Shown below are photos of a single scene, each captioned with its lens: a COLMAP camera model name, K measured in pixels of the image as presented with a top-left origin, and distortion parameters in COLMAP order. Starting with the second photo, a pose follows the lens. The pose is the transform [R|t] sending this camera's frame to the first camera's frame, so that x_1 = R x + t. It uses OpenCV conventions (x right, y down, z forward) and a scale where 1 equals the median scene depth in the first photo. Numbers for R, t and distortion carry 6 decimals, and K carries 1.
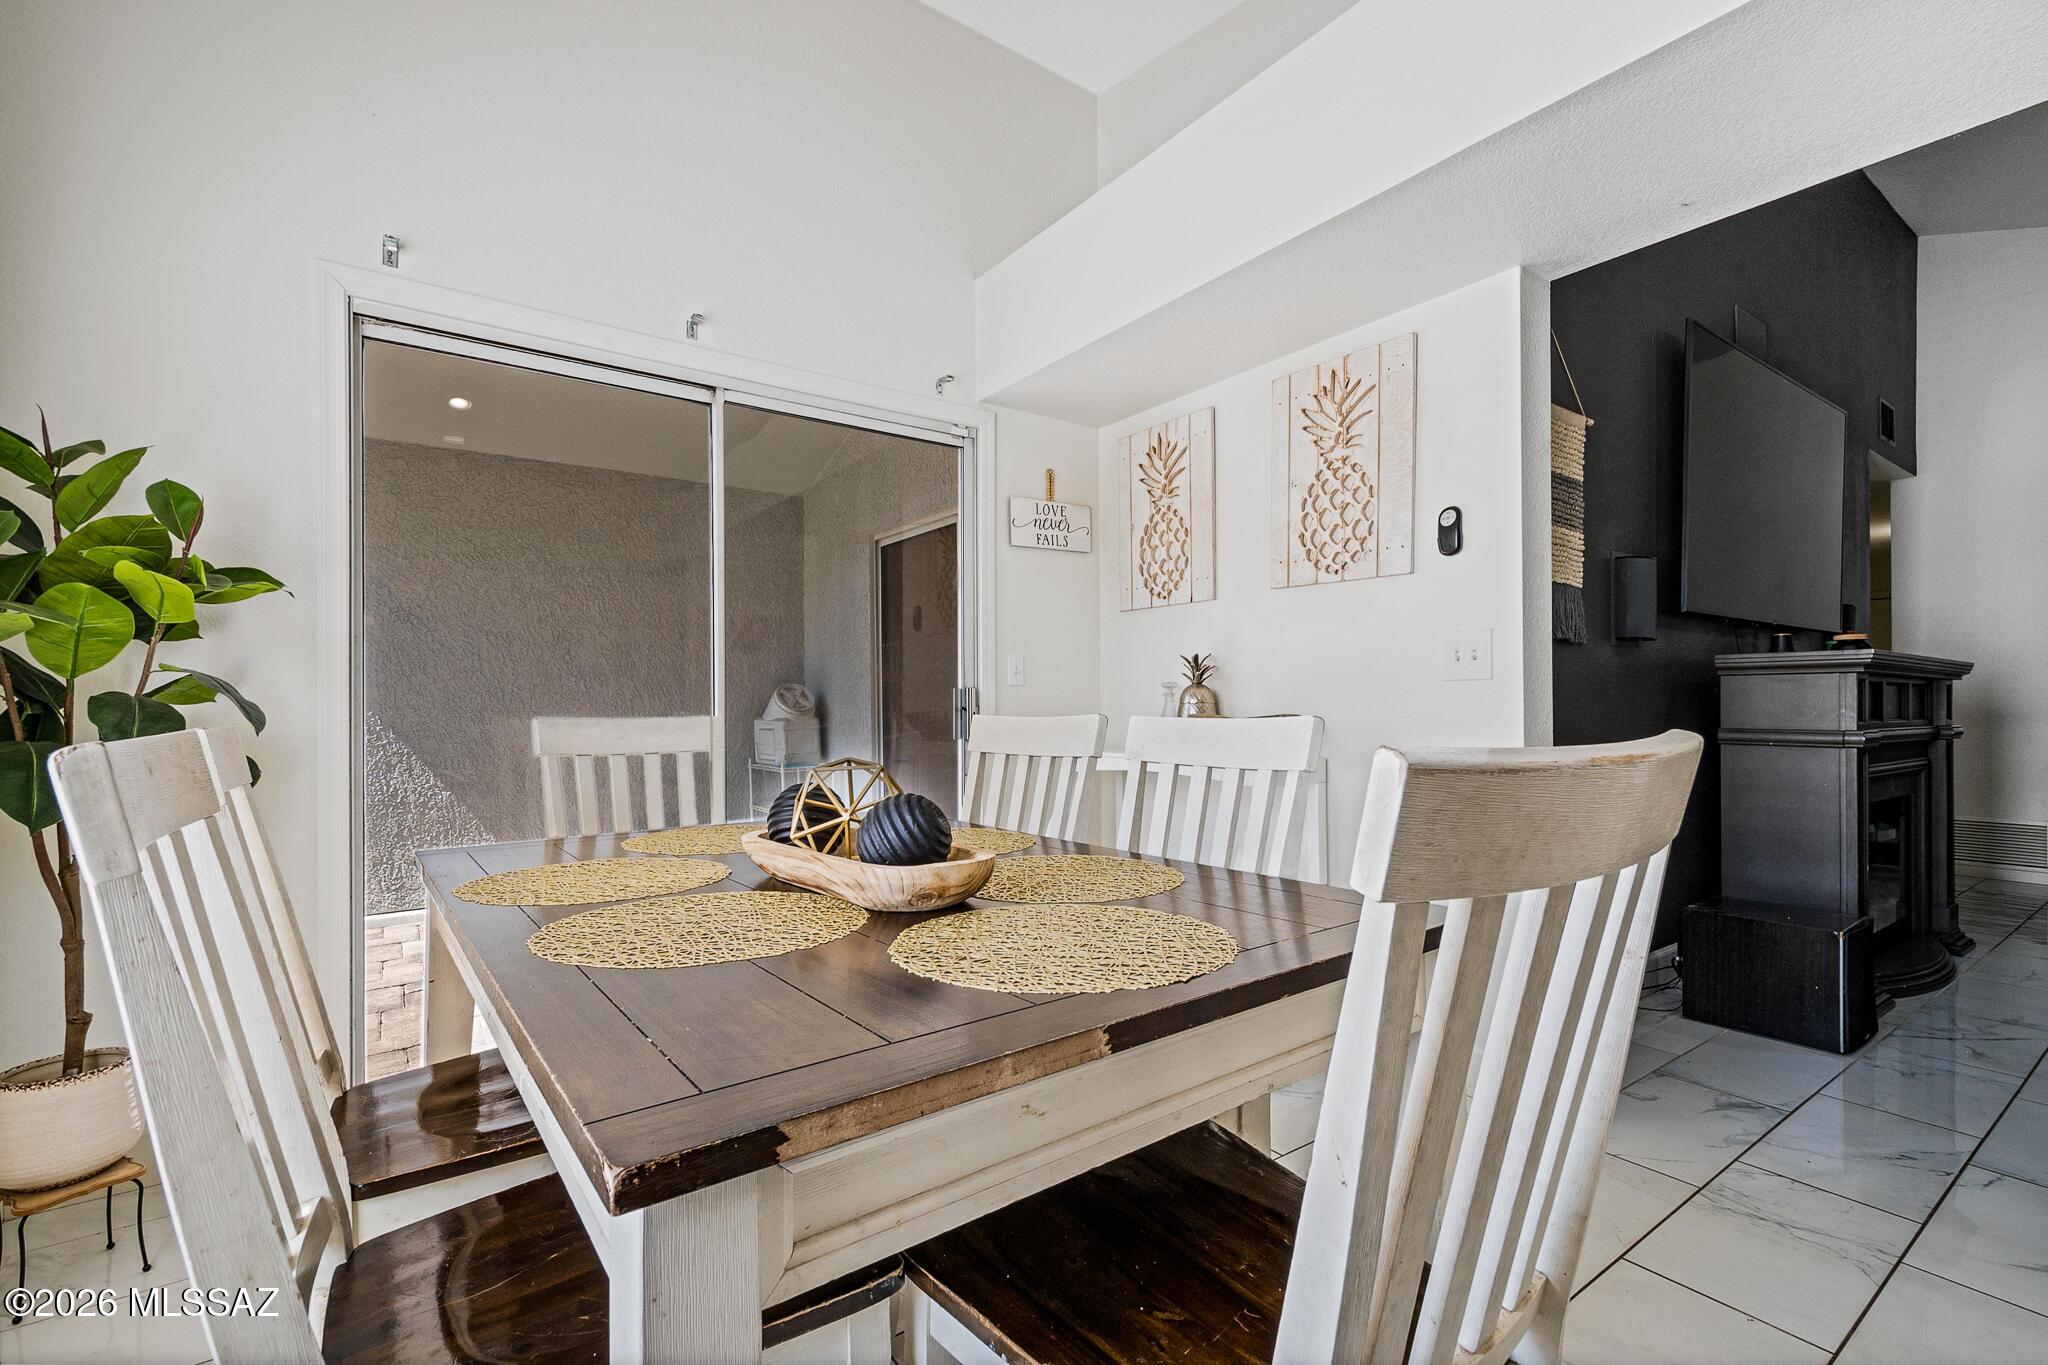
lens RADIAL K [[911.7, 0, 1051.7], [0, 911.7, 713.8], [0, 0, 1]] dist [0.006037, 0.000816]
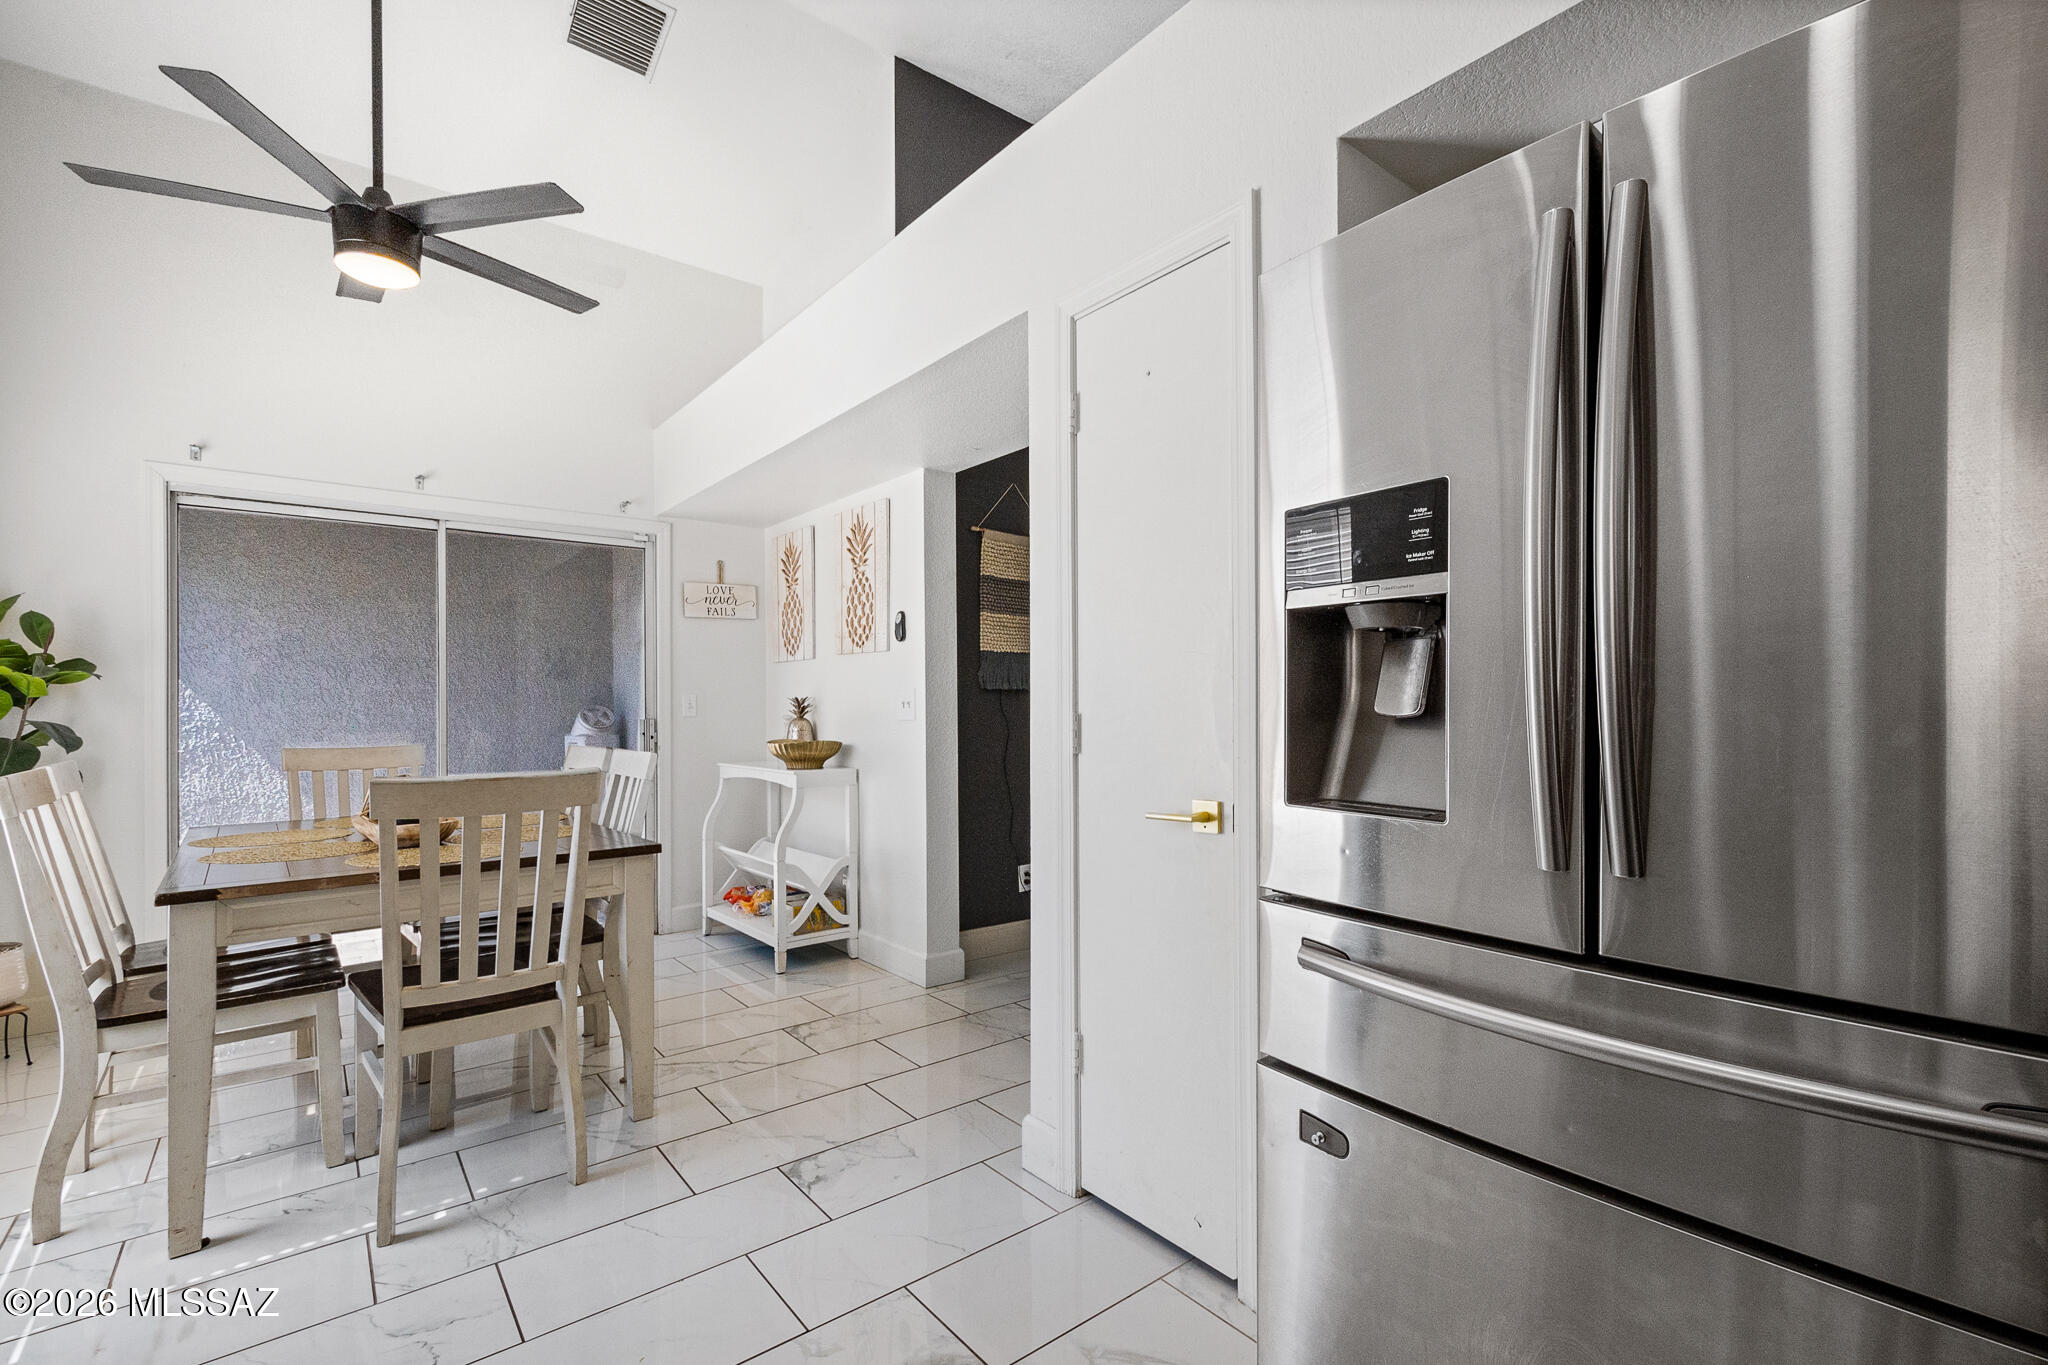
lens RADIAL K [[911.7, 0, 1039.1], [0, 911.7, 713.9], [0, 0, 1]] dist [0.006037, 0.000816]
pose [[0.998924, -0.001179, 0.046362, 0.502713], [0.001285, 0.999997, -0.002243, -0.036655], [-0.046359, 0.002300, 0.998922, -0.493835]]
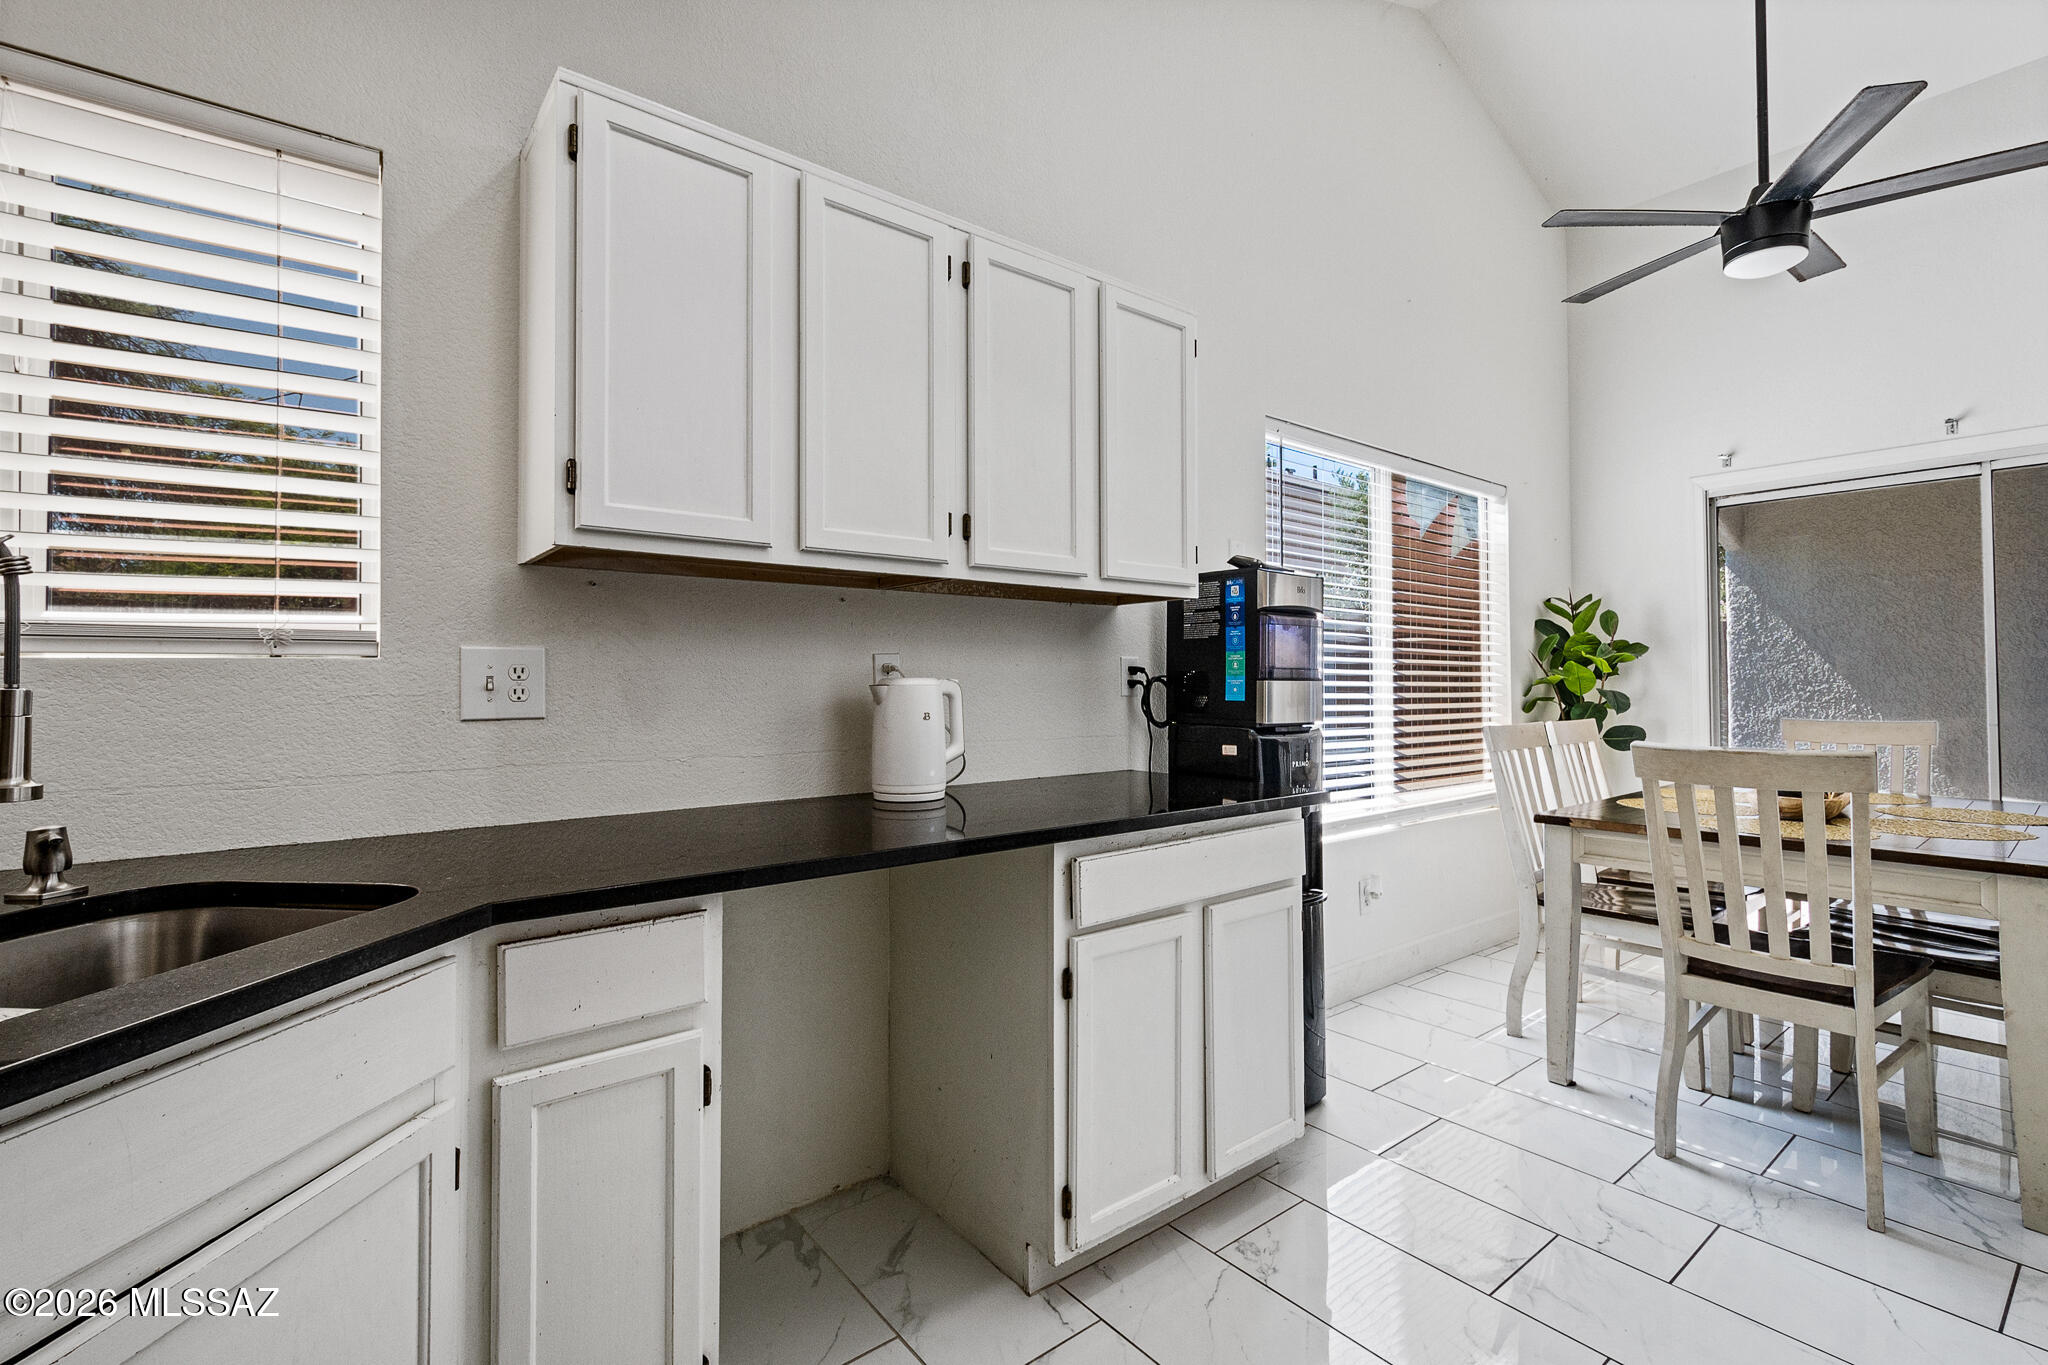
lens RADIAL K [[911.7, 0, 1033.6], [0, 911.7, 679.7], [0, 0, 1]] dist [0.006037, 0.000816]
pose [[0.046338, 0.000881, -0.998925, 0.800868], [-0.010437, 0.999945, 0.000398, -0.039248], [0.998871, 0.010408, 0.046345, -0.352054]]
